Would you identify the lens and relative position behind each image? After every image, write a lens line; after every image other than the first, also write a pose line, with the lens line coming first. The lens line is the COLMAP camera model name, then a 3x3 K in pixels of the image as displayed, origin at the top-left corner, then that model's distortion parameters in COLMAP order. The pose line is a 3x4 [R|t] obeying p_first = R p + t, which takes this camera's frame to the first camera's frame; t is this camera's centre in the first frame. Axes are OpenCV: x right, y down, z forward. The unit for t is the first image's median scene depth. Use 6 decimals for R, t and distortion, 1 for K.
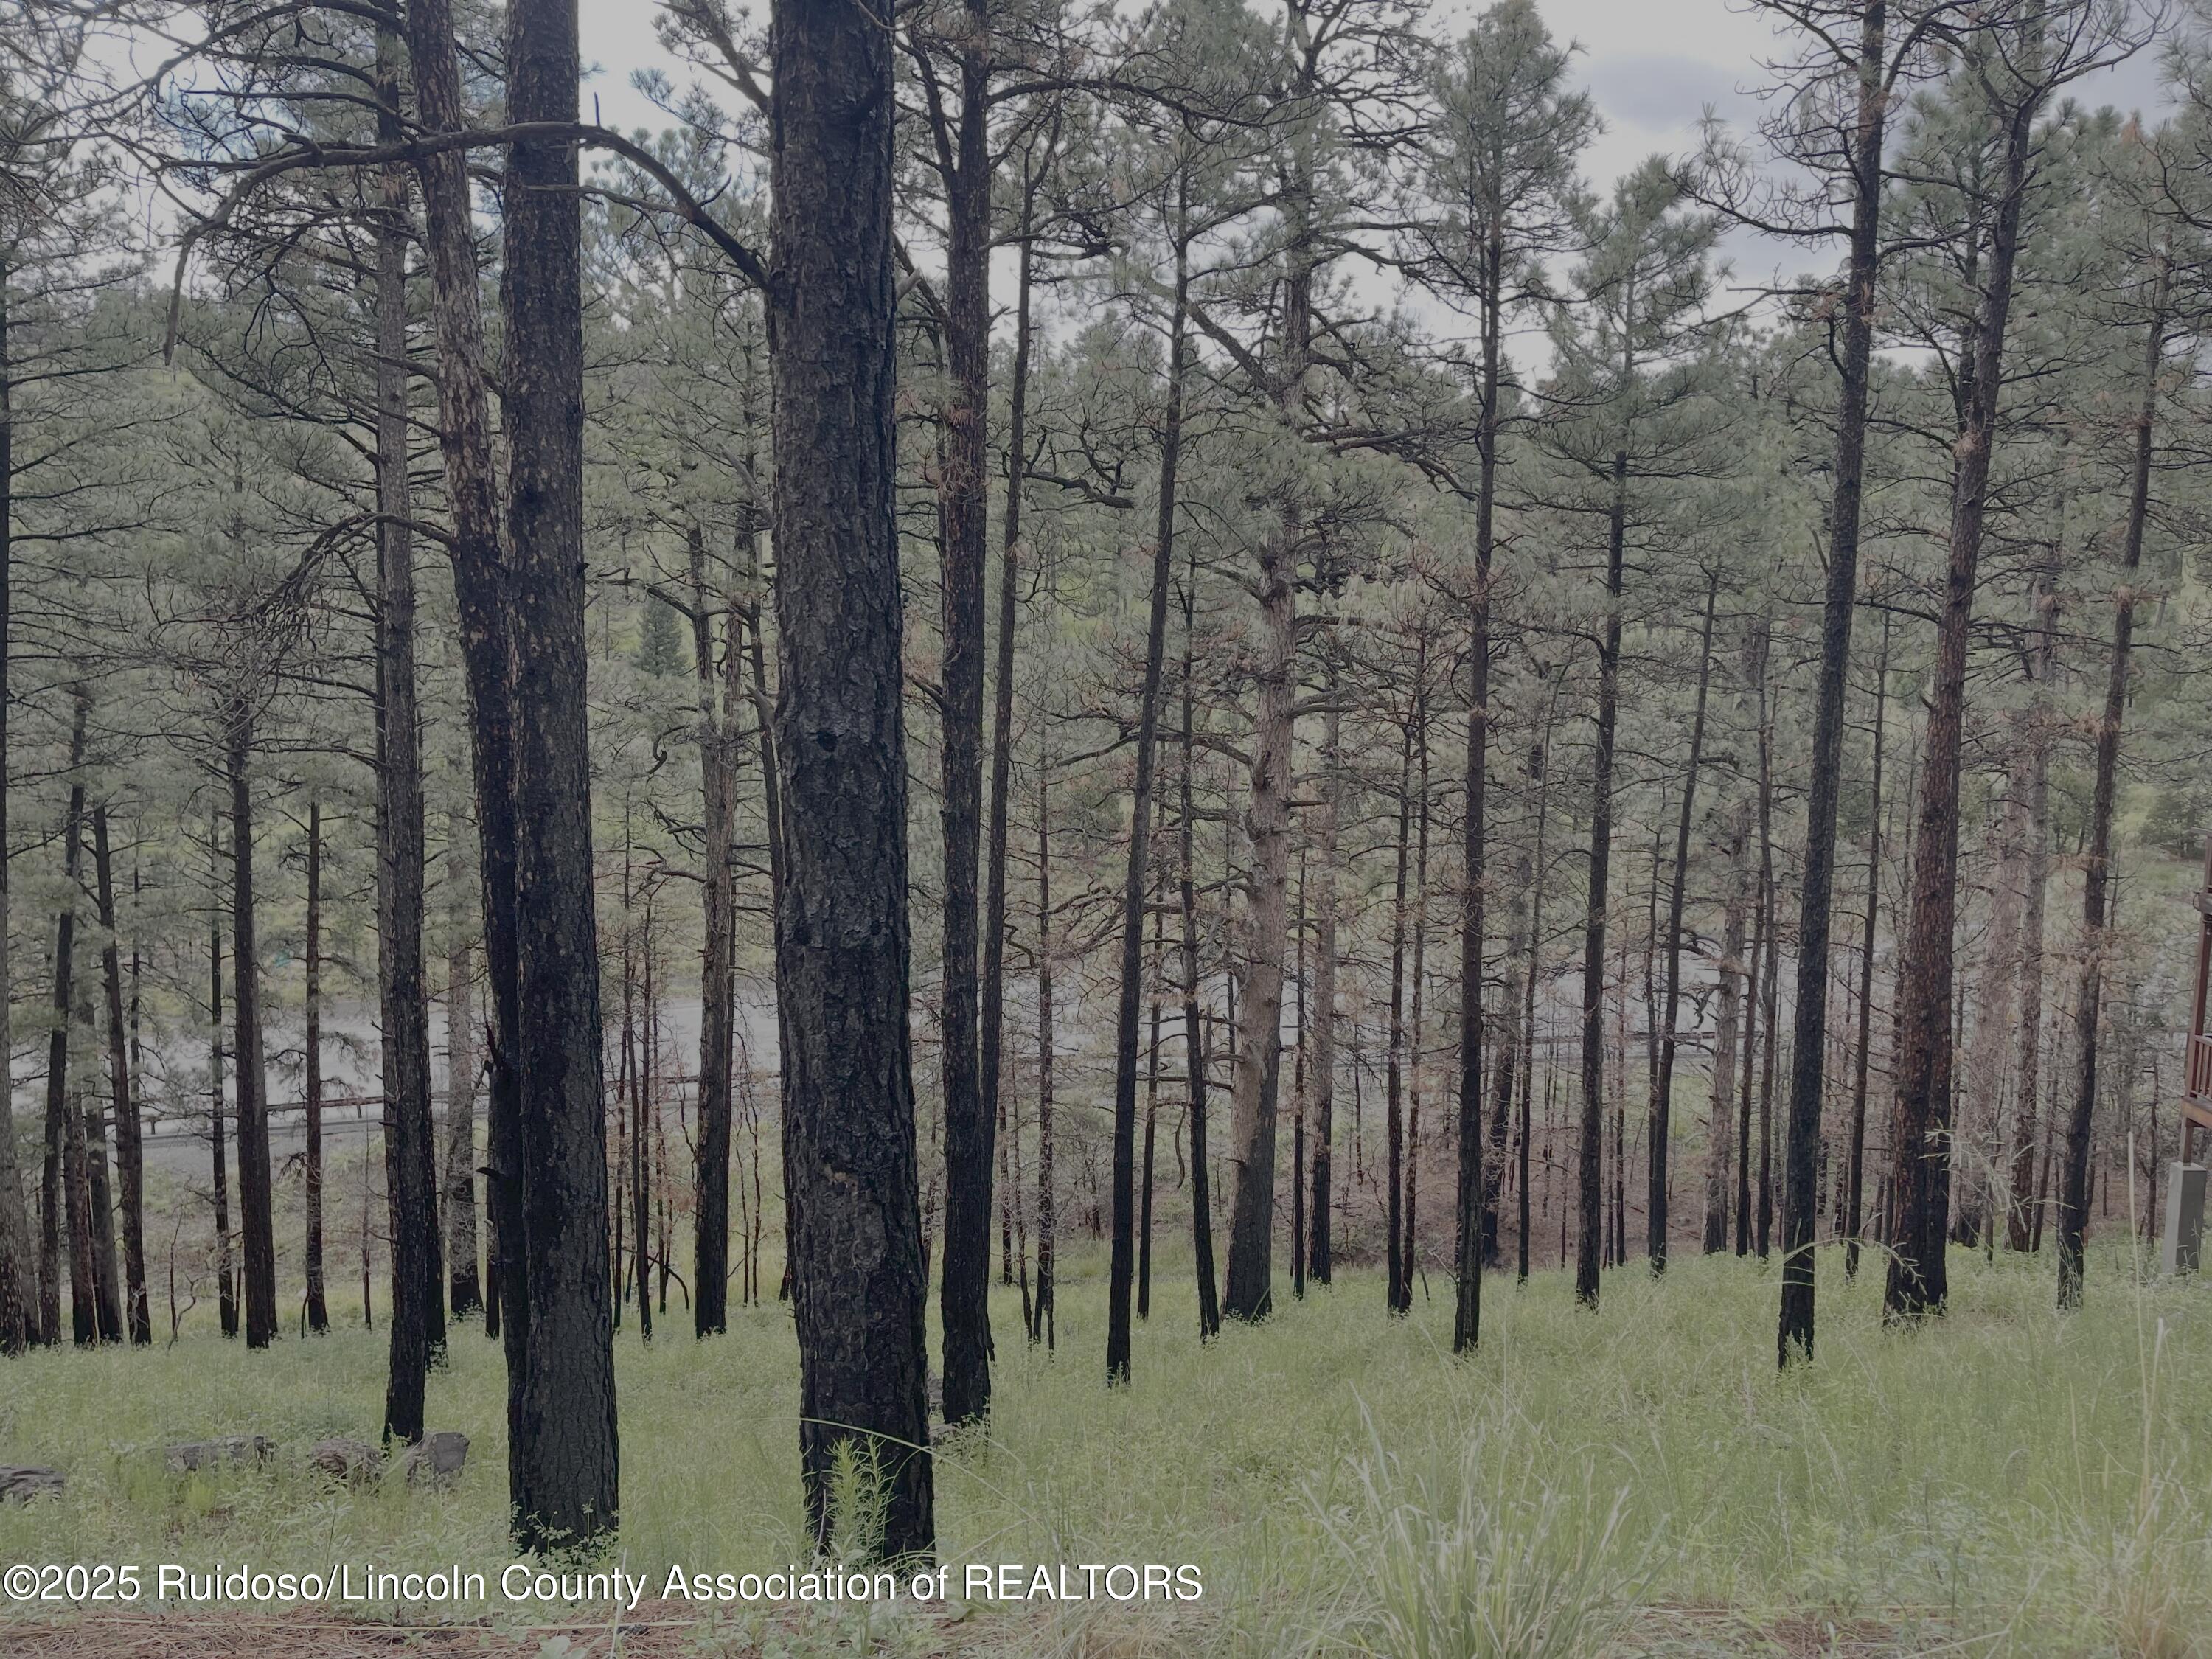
lens RADIAL K [[1656.1, 0, 1101.2], [0, 1656.1, 846.2], [0, 0, 1]] dist [0.063290, -0.064895]
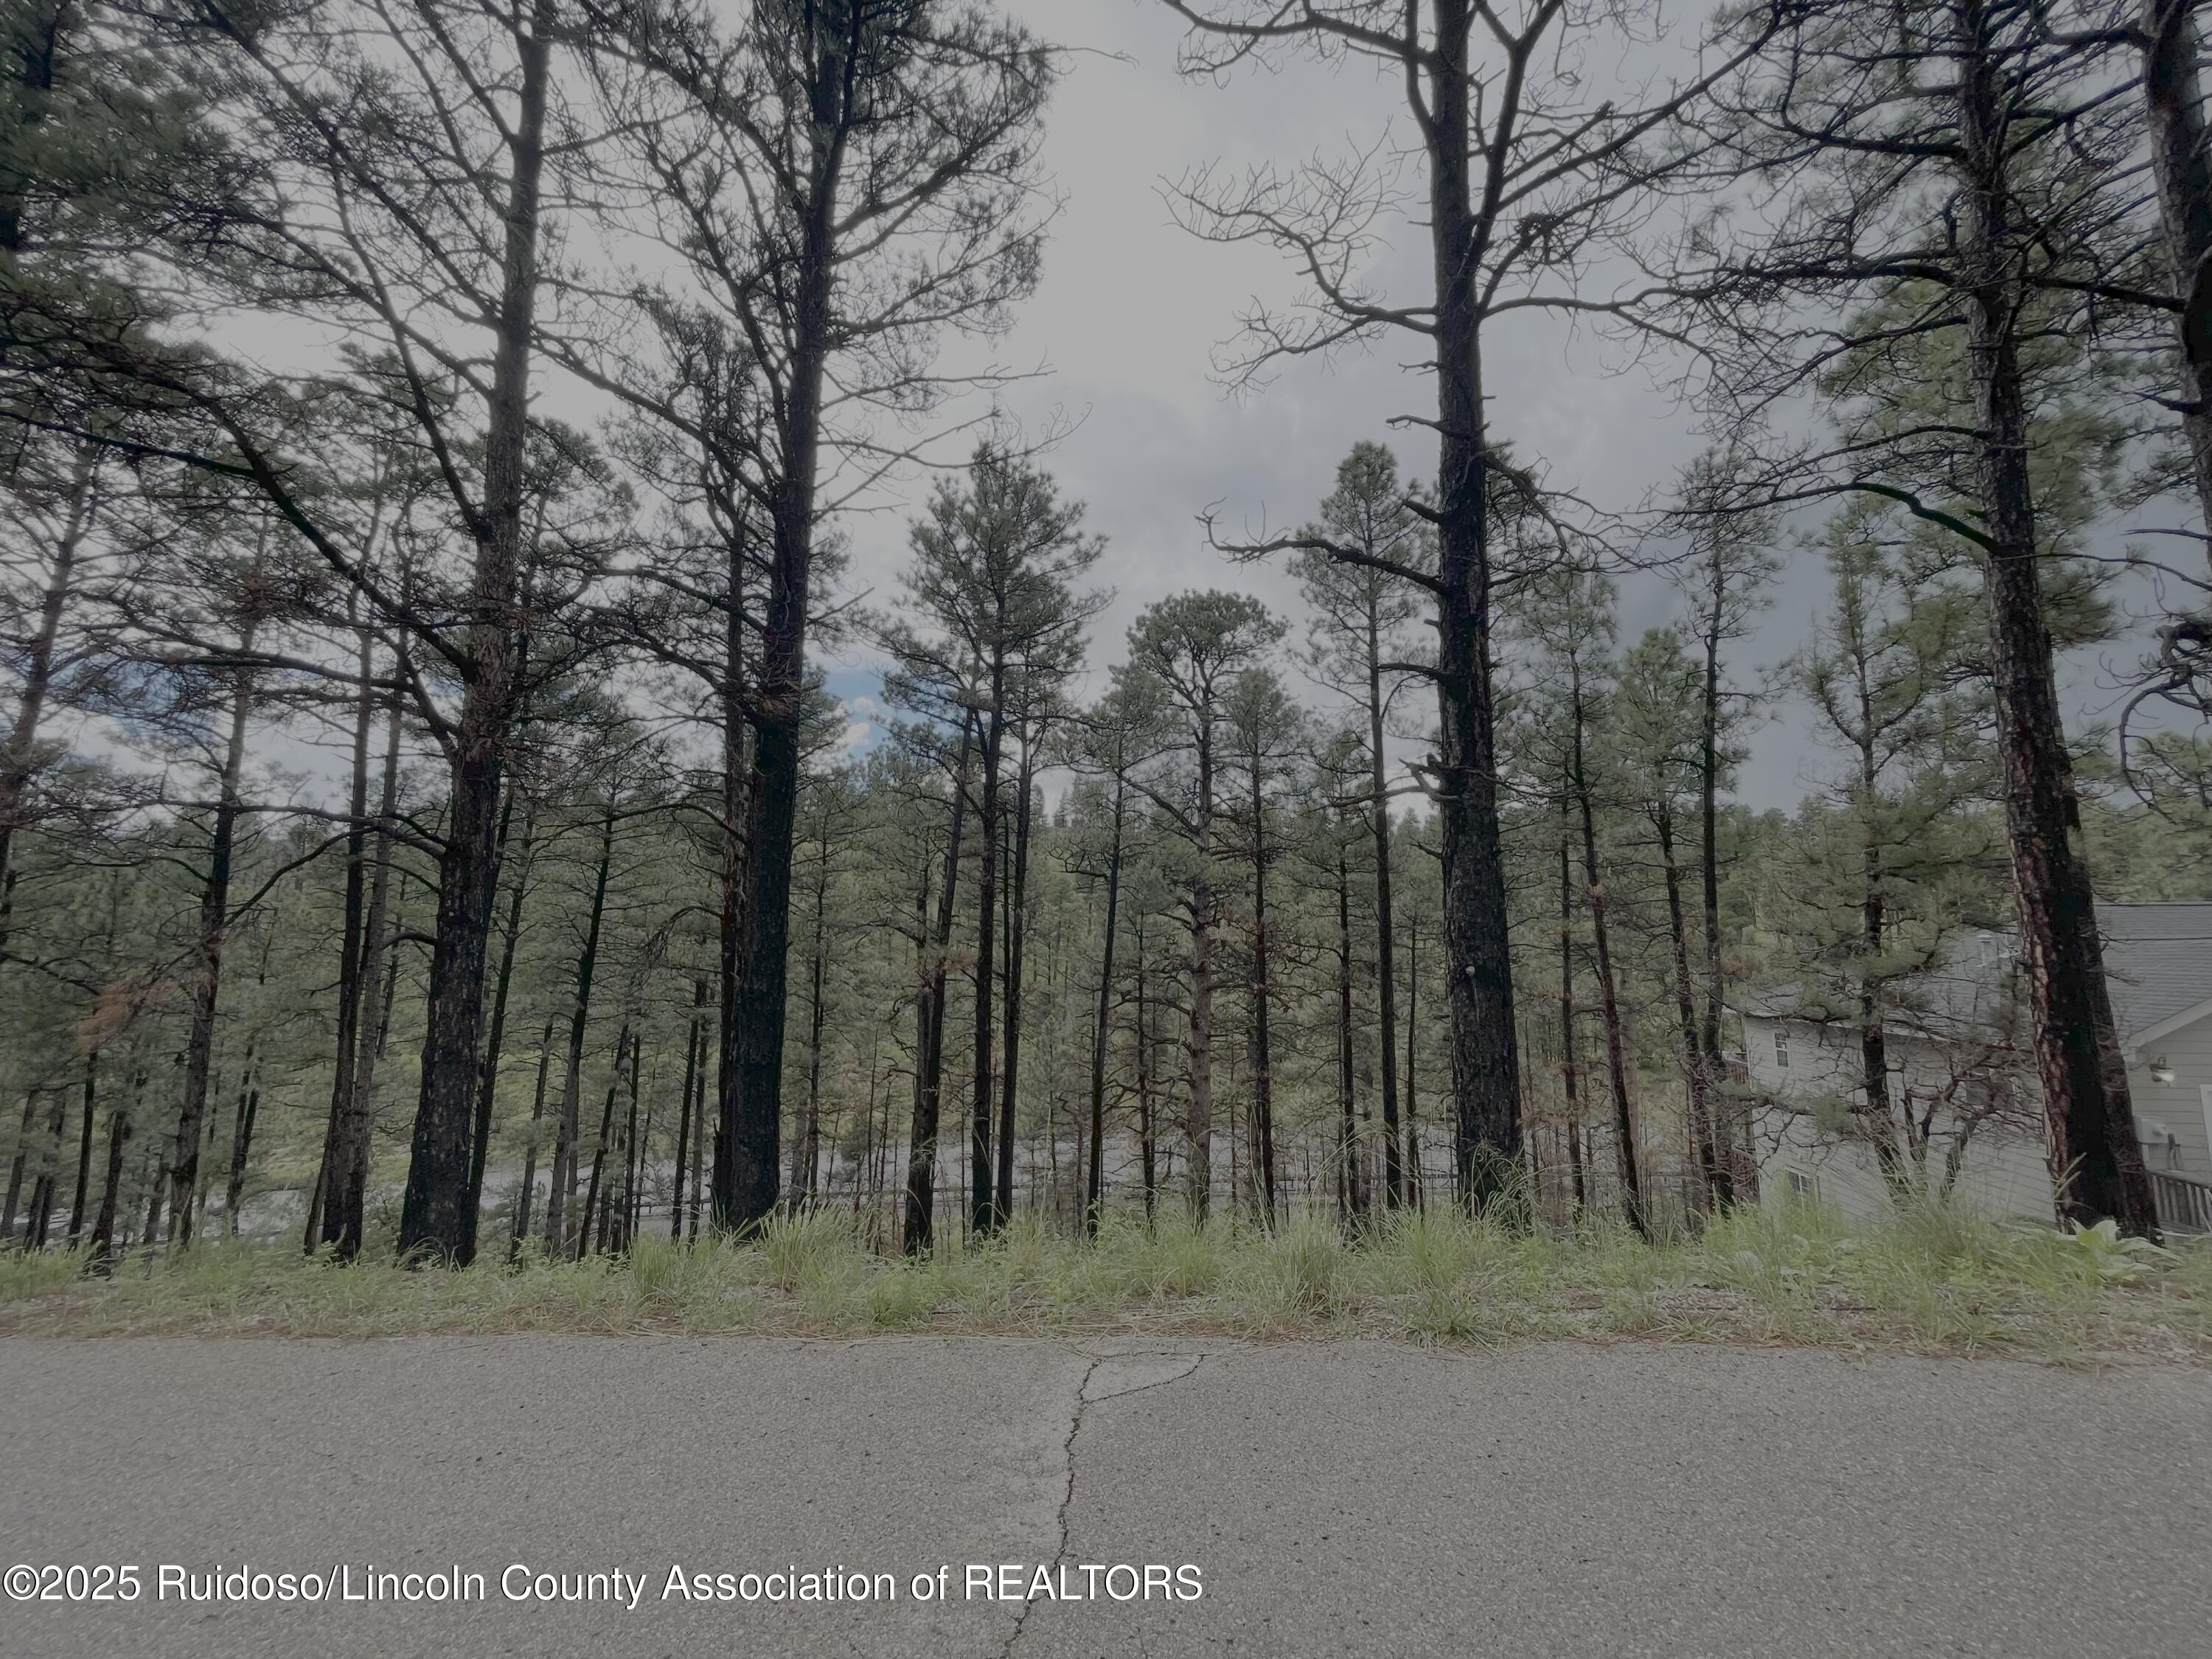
lens RADIAL K [[889.7, 0, 1094.4], [0, 889.7, 834.2], [0, 0, 1]] dist [-0.000764, 0.000673]
pose [[0.995809, -0.015265, -0.090177, 0.085810], [-0.007831, 0.968121, -0.250362, 0.007938], [0.091124, 0.250018, 0.963944, -0.079740]]
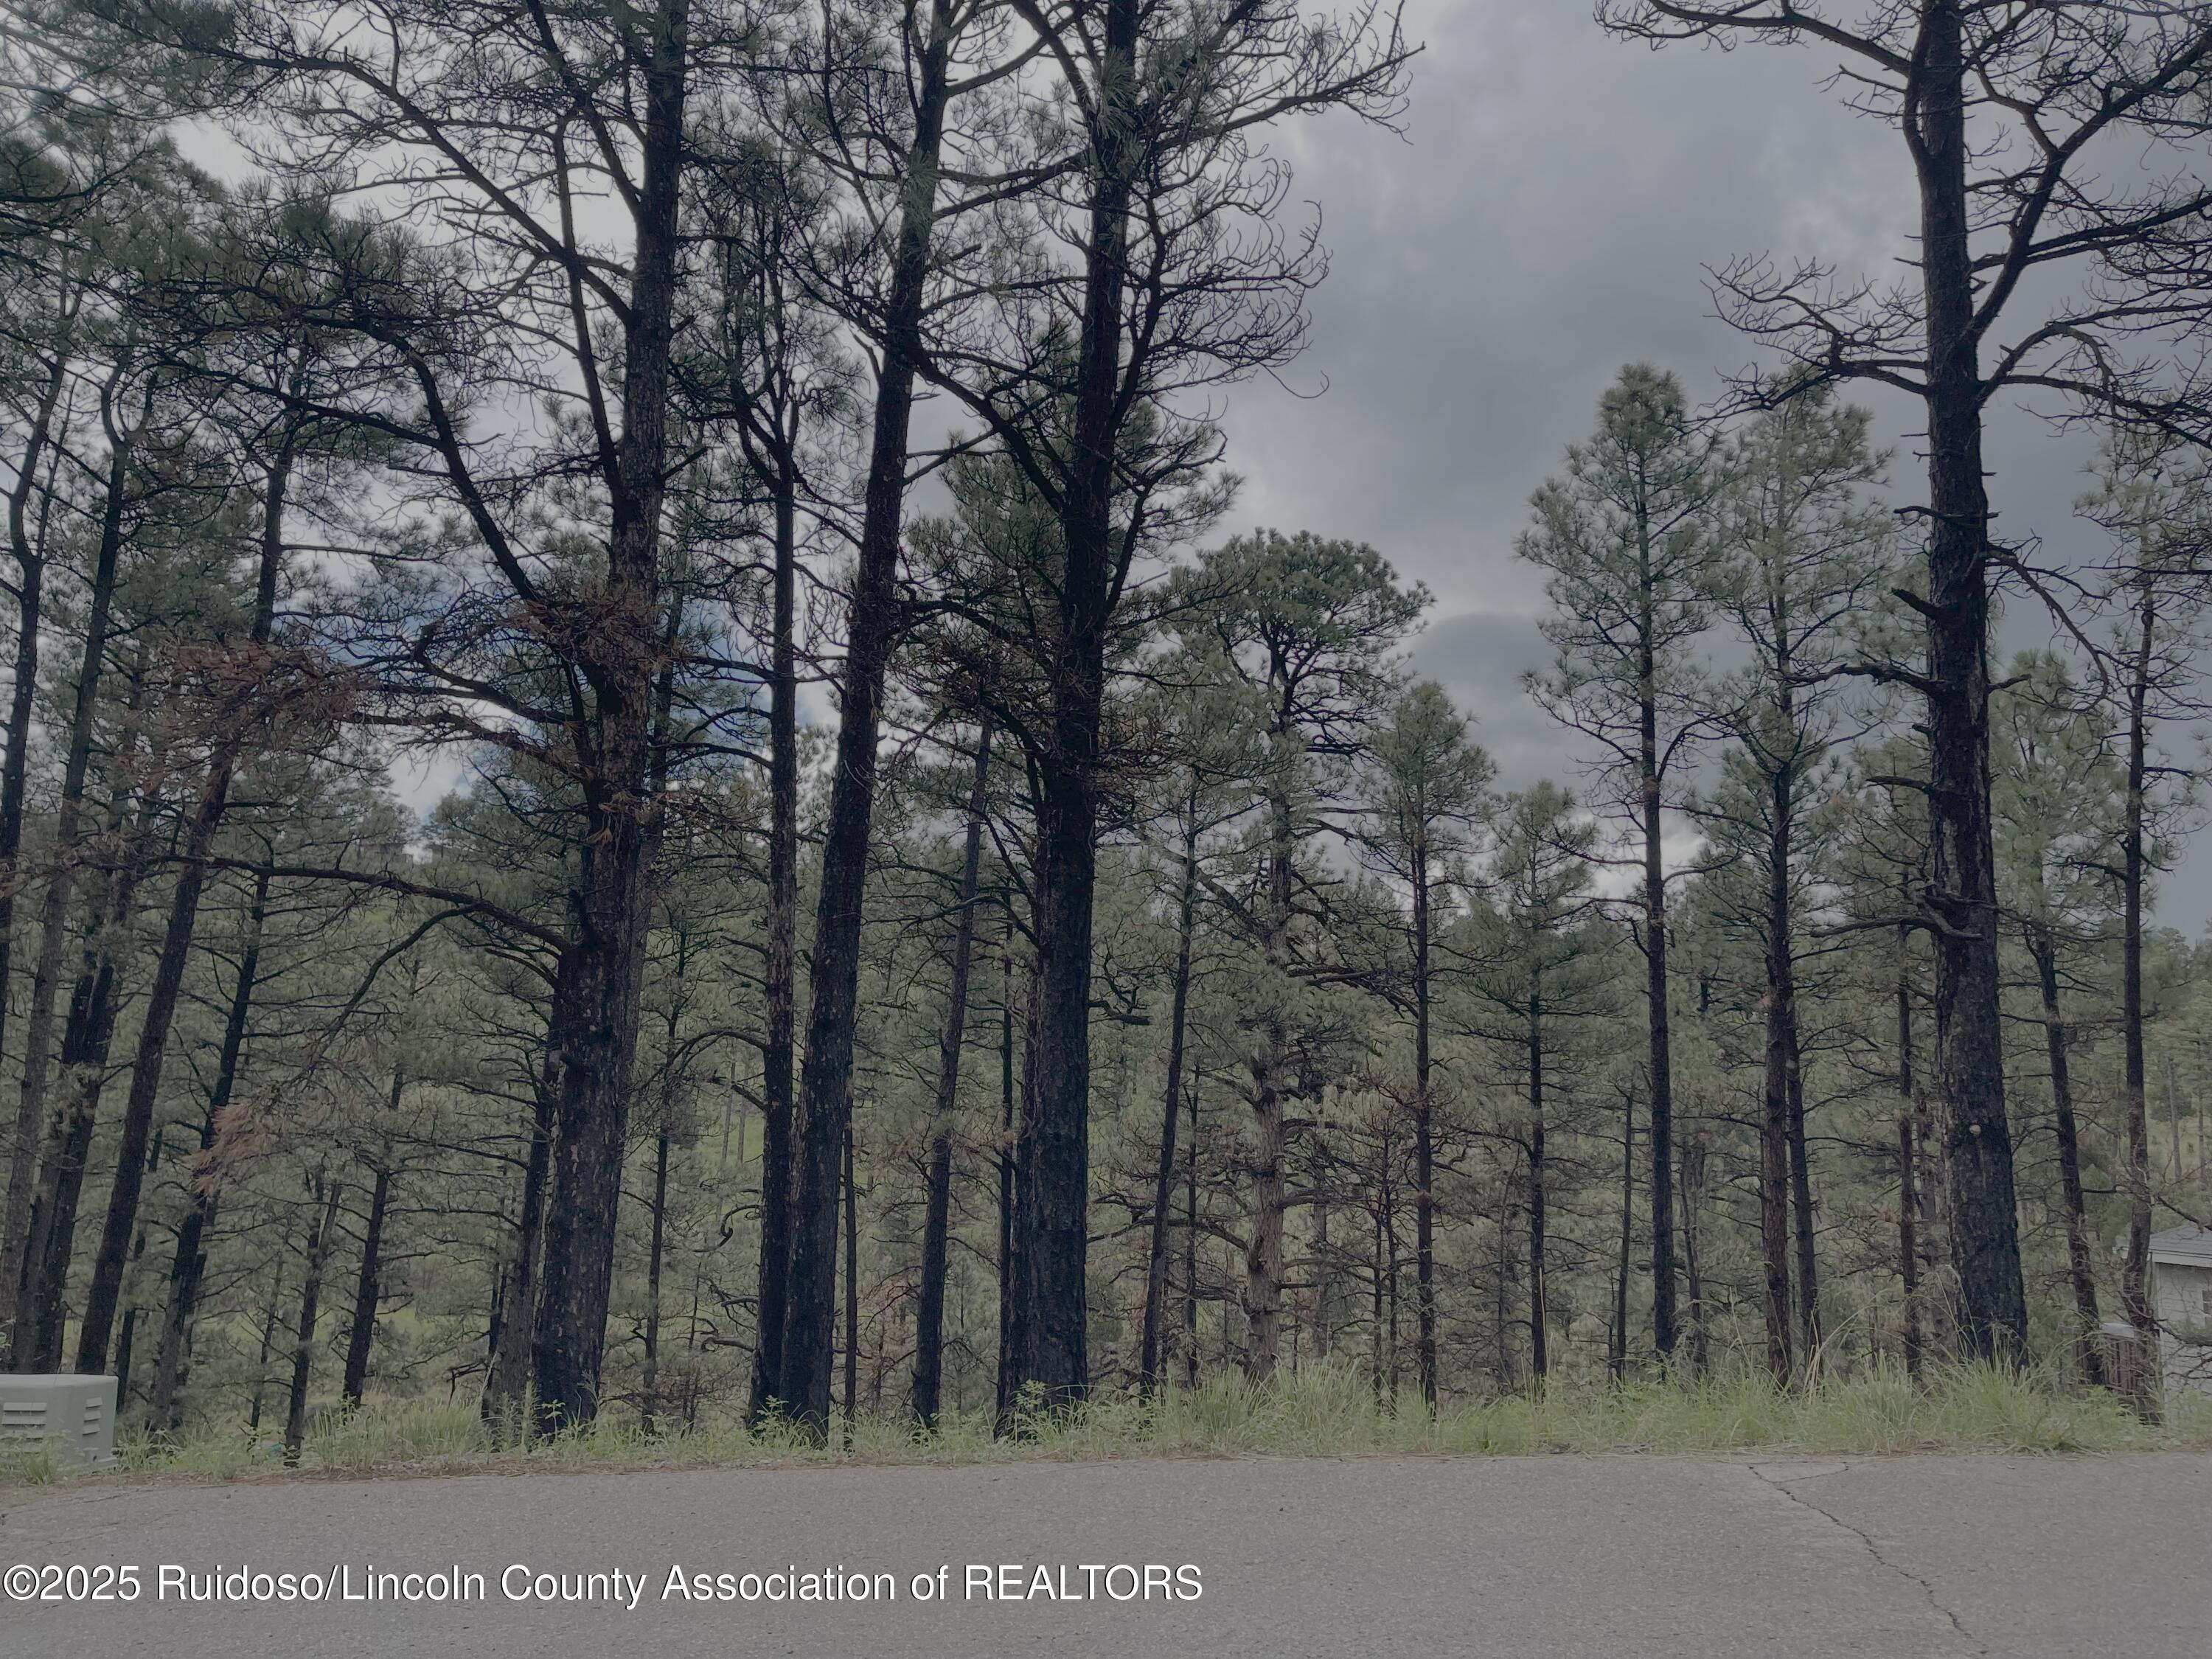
lens RADIAL K [[1656.1, 0, 1106.1], [0, 1656.1, 840.5], [0, 0, 1]] dist [0.063290, -0.064895]
pose [[0.999715, 0.023847, 0.001432, -0.016290], [-0.022293, 0.952772, -0.302868, 0.035222], [-0.008587, 0.302750, 0.953031, -0.197088]]
